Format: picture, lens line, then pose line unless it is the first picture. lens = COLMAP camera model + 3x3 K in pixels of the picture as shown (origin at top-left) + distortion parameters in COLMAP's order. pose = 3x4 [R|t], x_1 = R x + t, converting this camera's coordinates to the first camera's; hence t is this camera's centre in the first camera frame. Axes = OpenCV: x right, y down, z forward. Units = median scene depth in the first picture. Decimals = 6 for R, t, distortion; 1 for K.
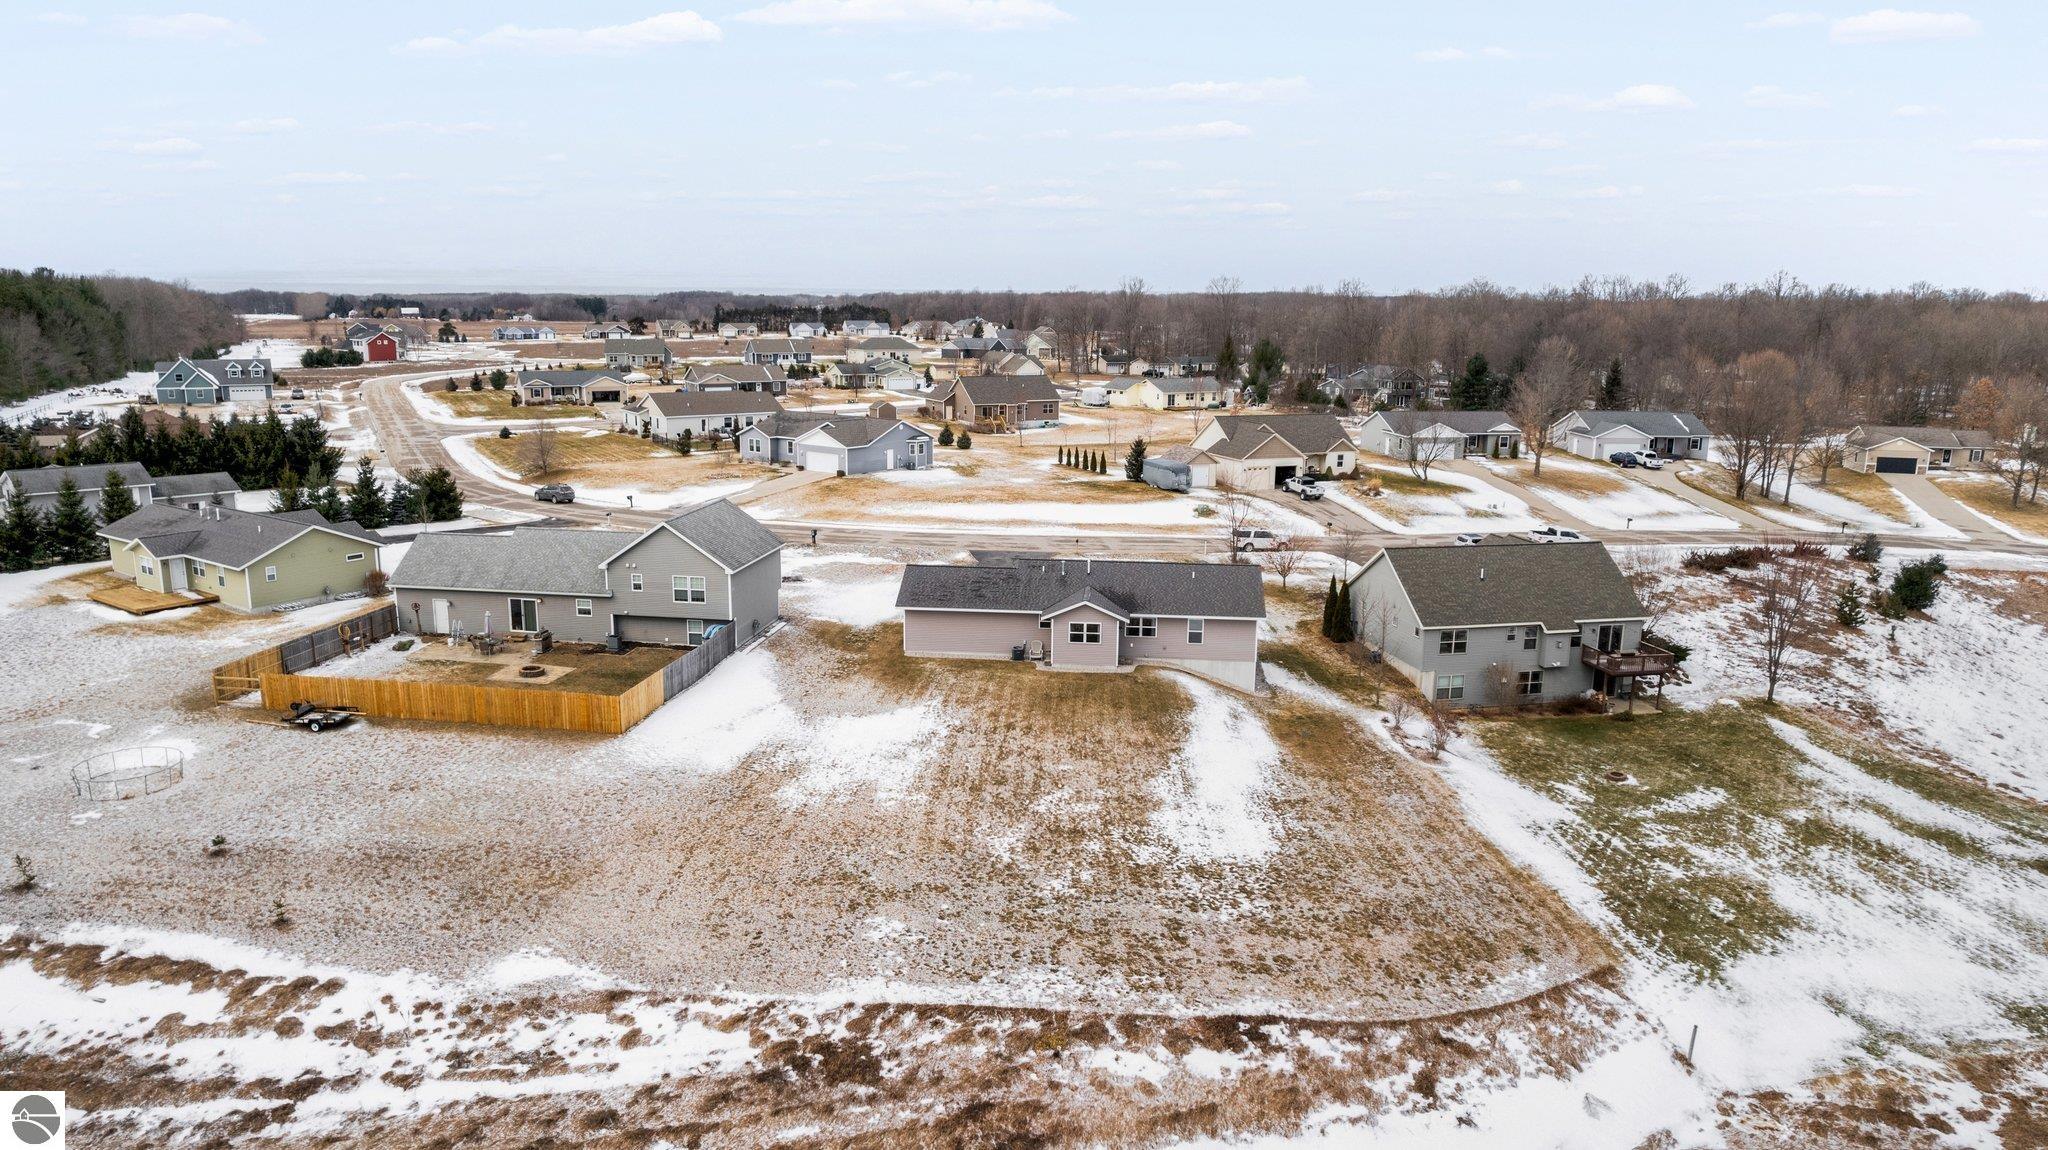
lens RADIAL K [[1324.4, 0, 1013.6], [0, 1324.4, 606.6], [0, 0, 1]] dist [-0.076096, 0.071909]
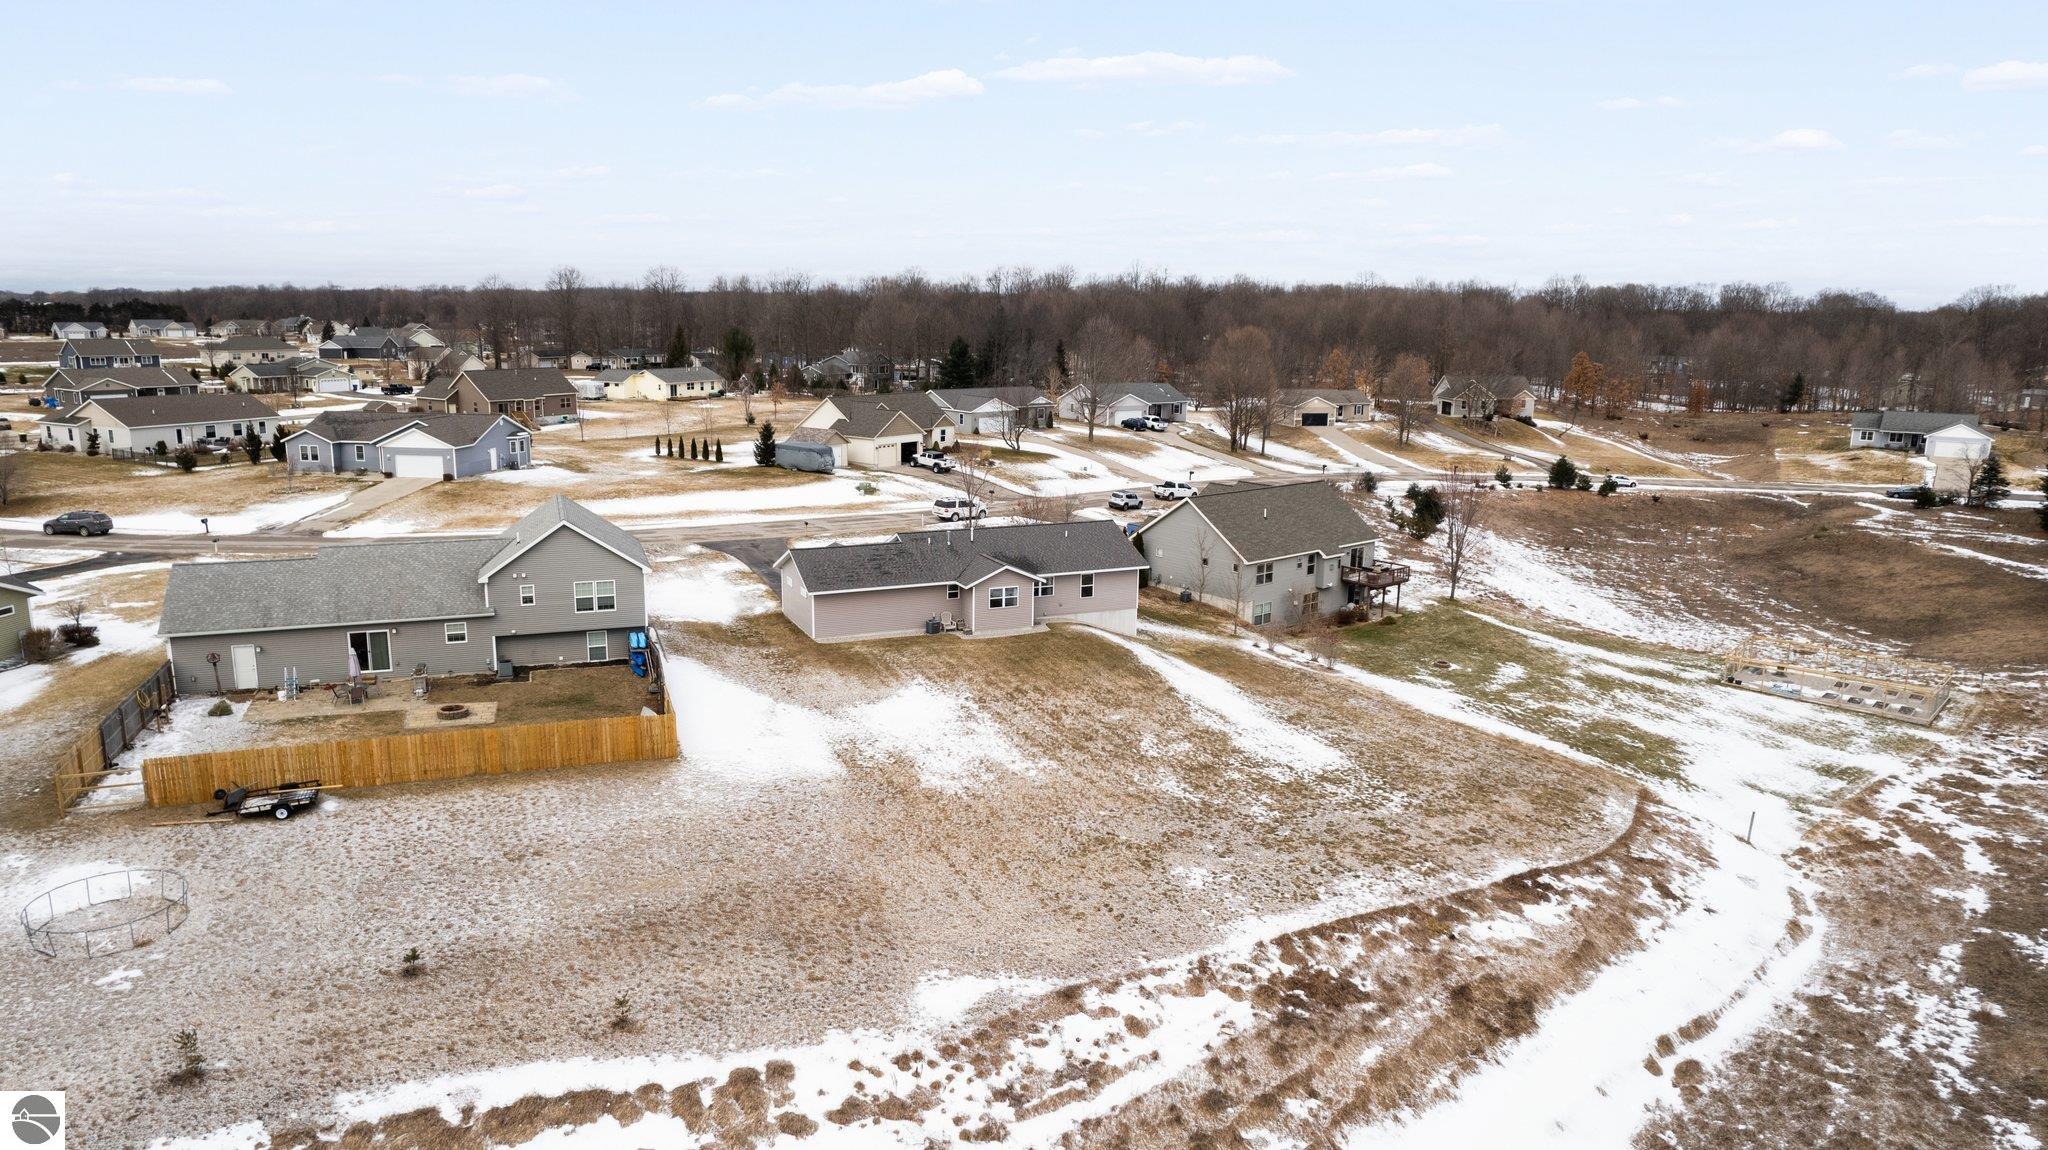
lens RADIAL K [[1316.7, 0, 1019.7], [0, 1316.7, 579.3], [0, 0, 1]] dist [-0.073788, 0.067784]
pose [[0.871952, -0.099139, 0.479449, -0.599168], [0.106913, 0.994206, 0.011143, -0.005419], [-0.477776, 0.041543, 0.877499, 0.158581]]
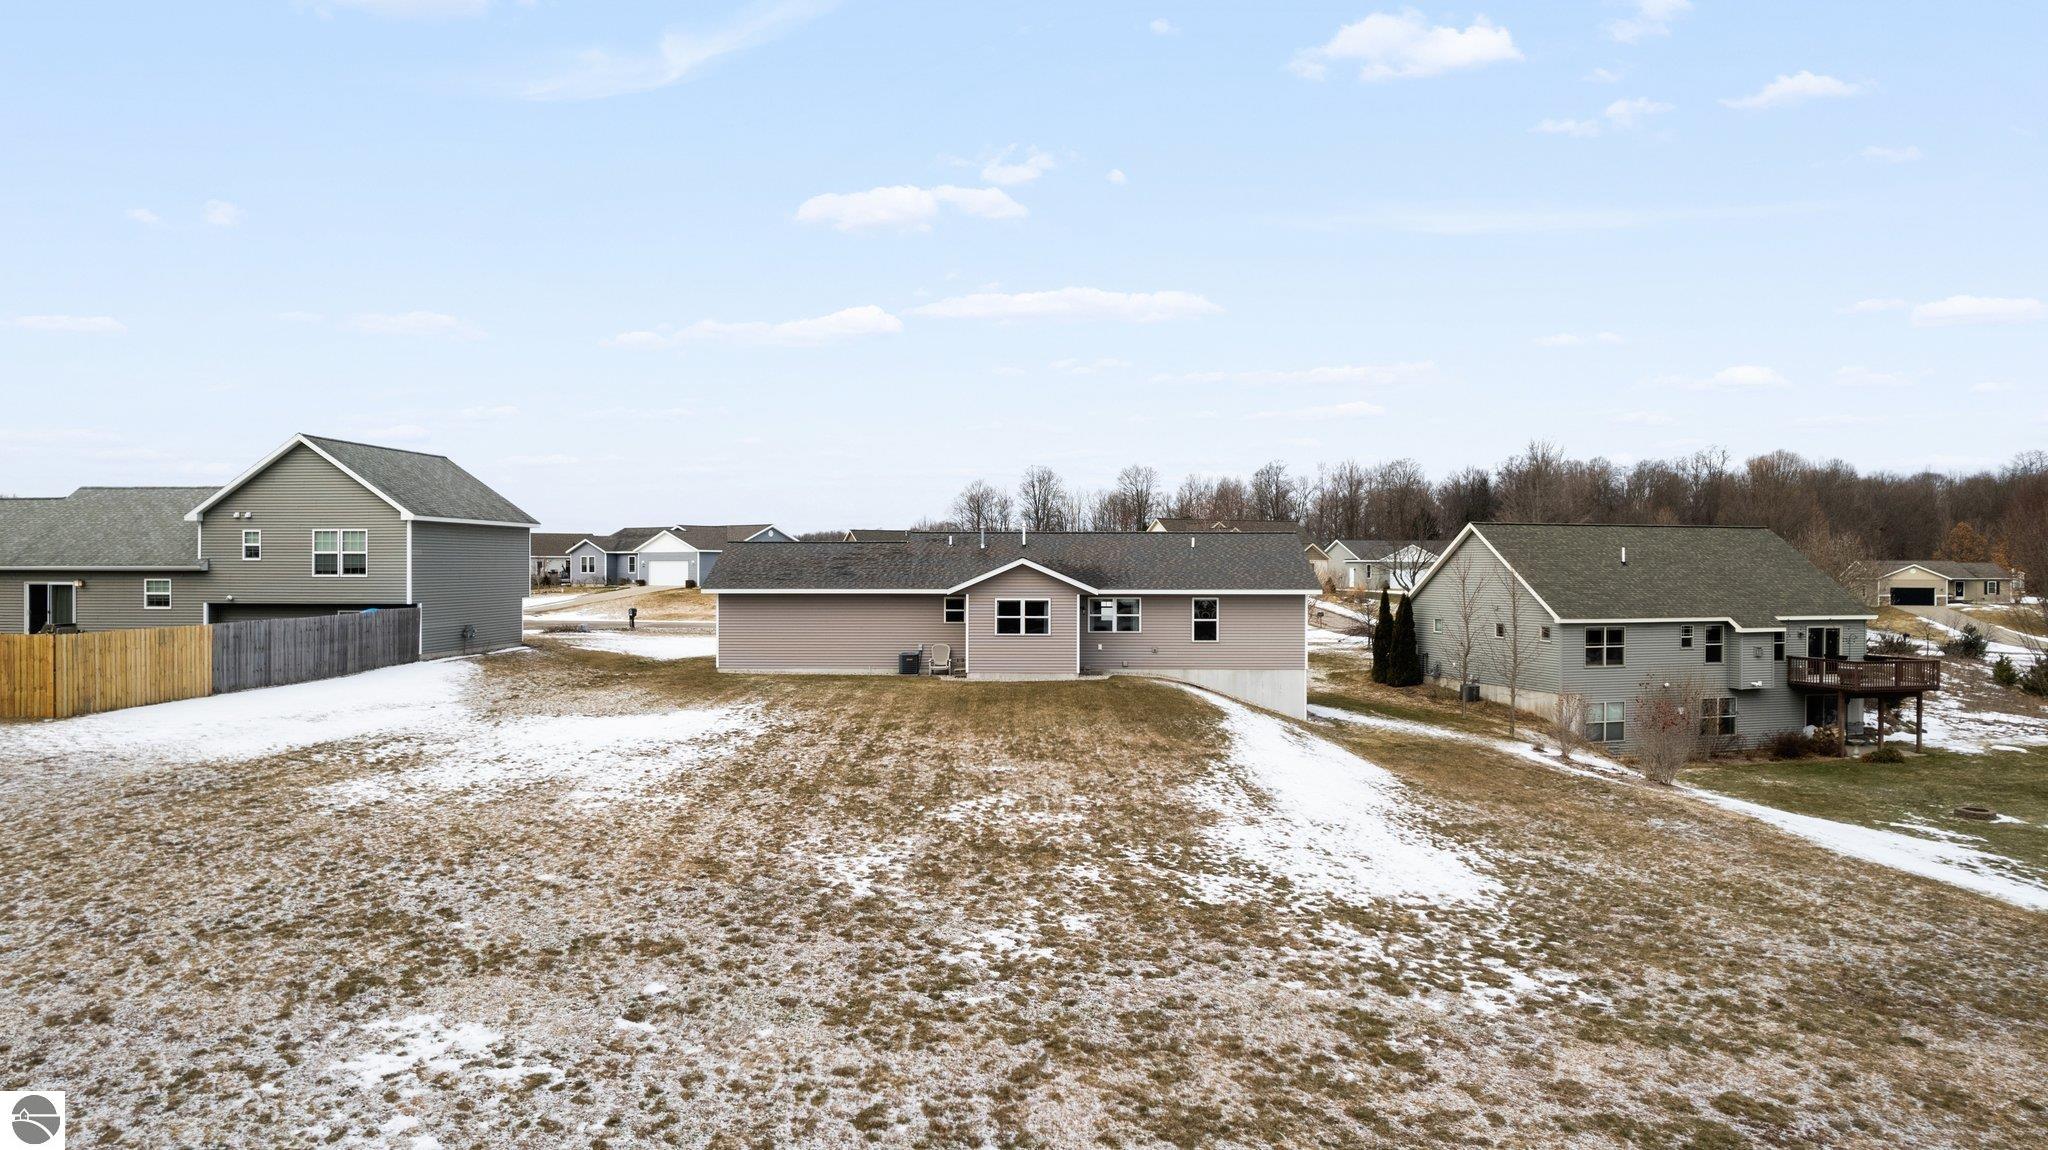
lens RADIAL K [[1316.7, 0, 1019.7], [0, 1316.7, 579.3], [0, 0, 1]] dist [-0.073788, 0.067784]
pose [[0.997013, -0.008476, 0.076766, 0.011406], [0.024863, 0.976274, -0.215109, 0.185935], [-0.073121, 0.216375, 0.973568, 0.616029]]
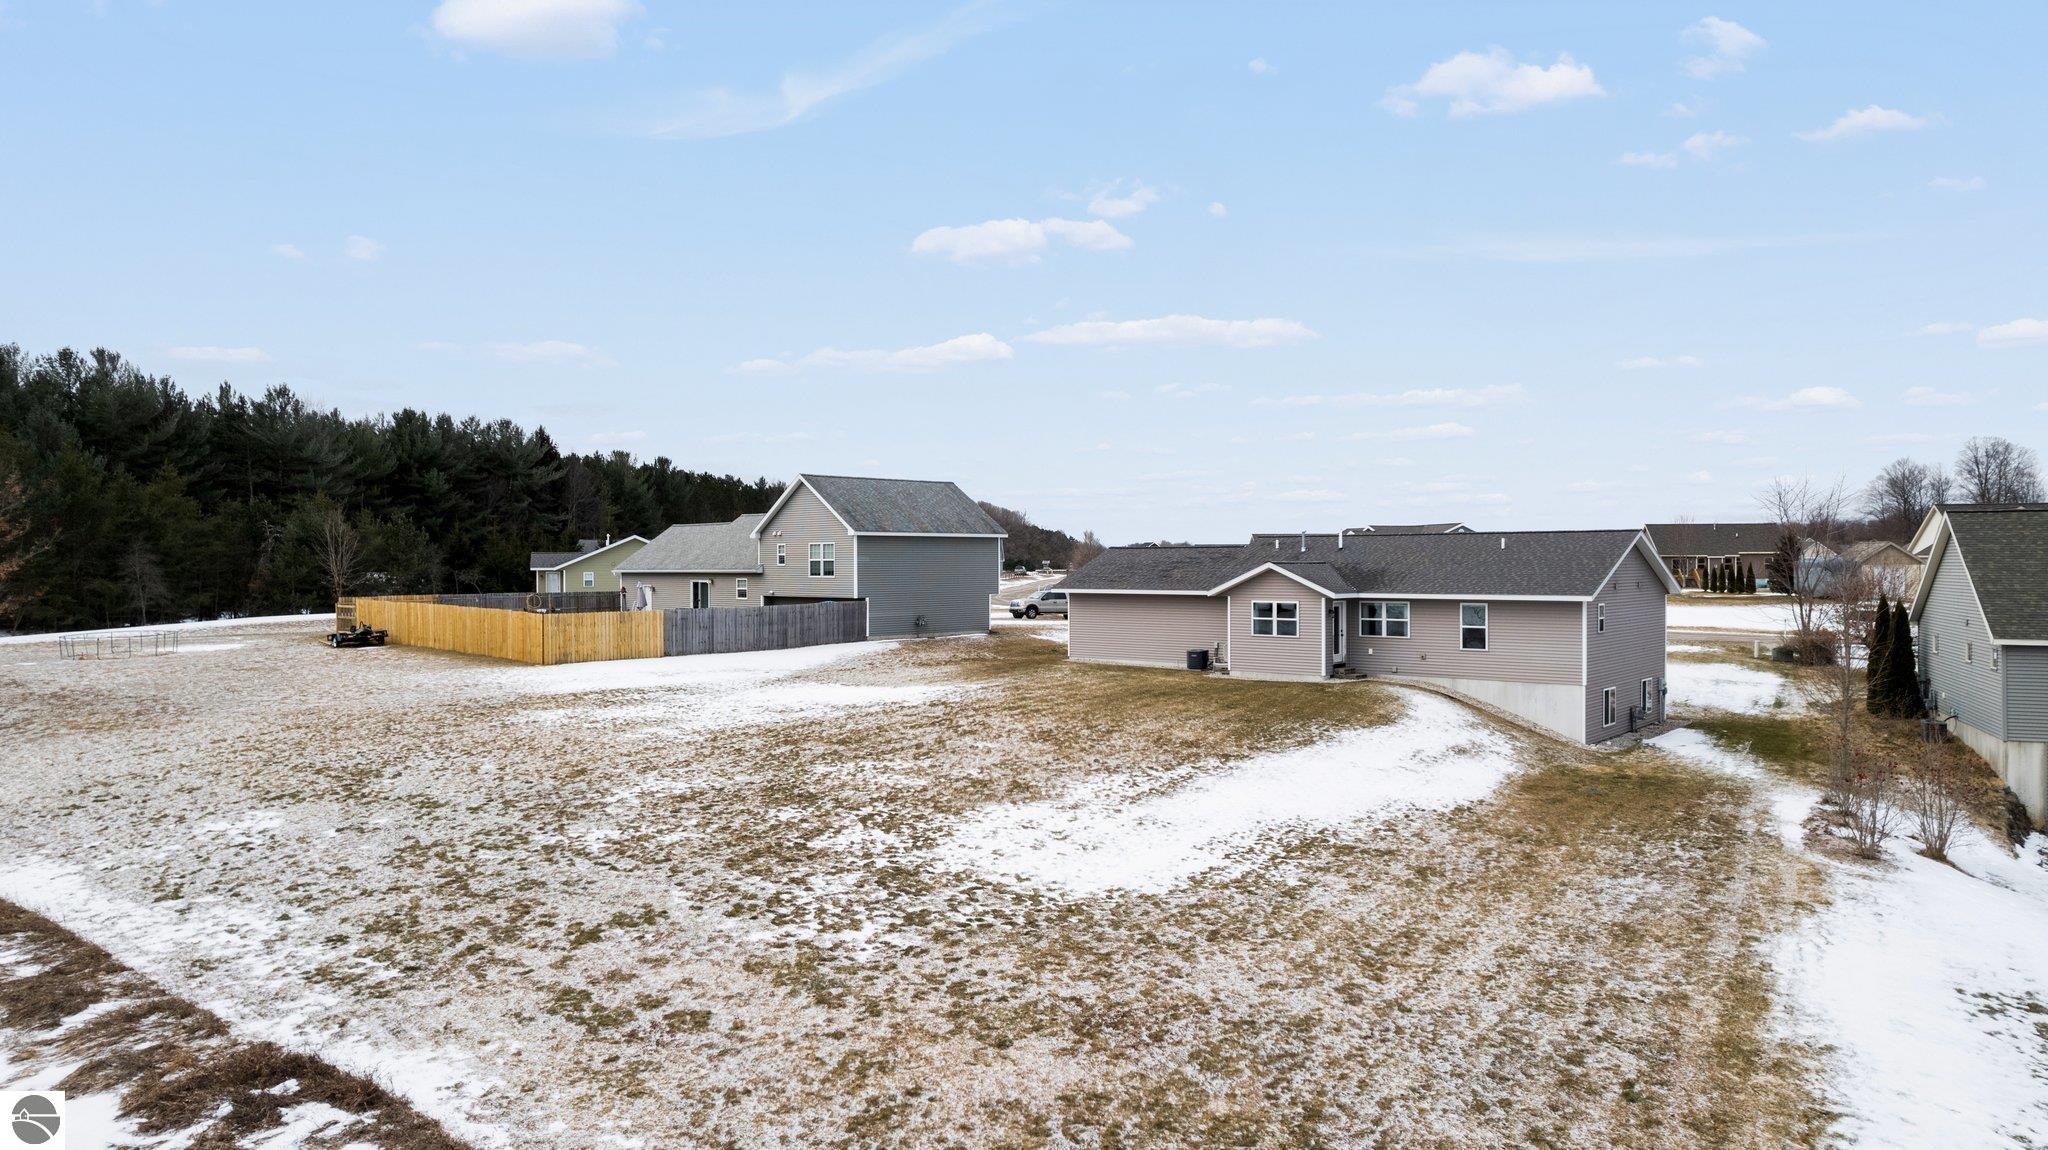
lens RADIAL K [[1316.7, 0, 1019.7], [0, 1316.7, 579.3], [0, 0, 1]] dist [-0.073788, 0.067784]
pose [[0.809613, -0.003660, -0.586952, 0.451021], [-0.123074, 0.976693, -0.175854, 0.176765], [0.573915, 0.214612, 0.790293, 0.649198]]
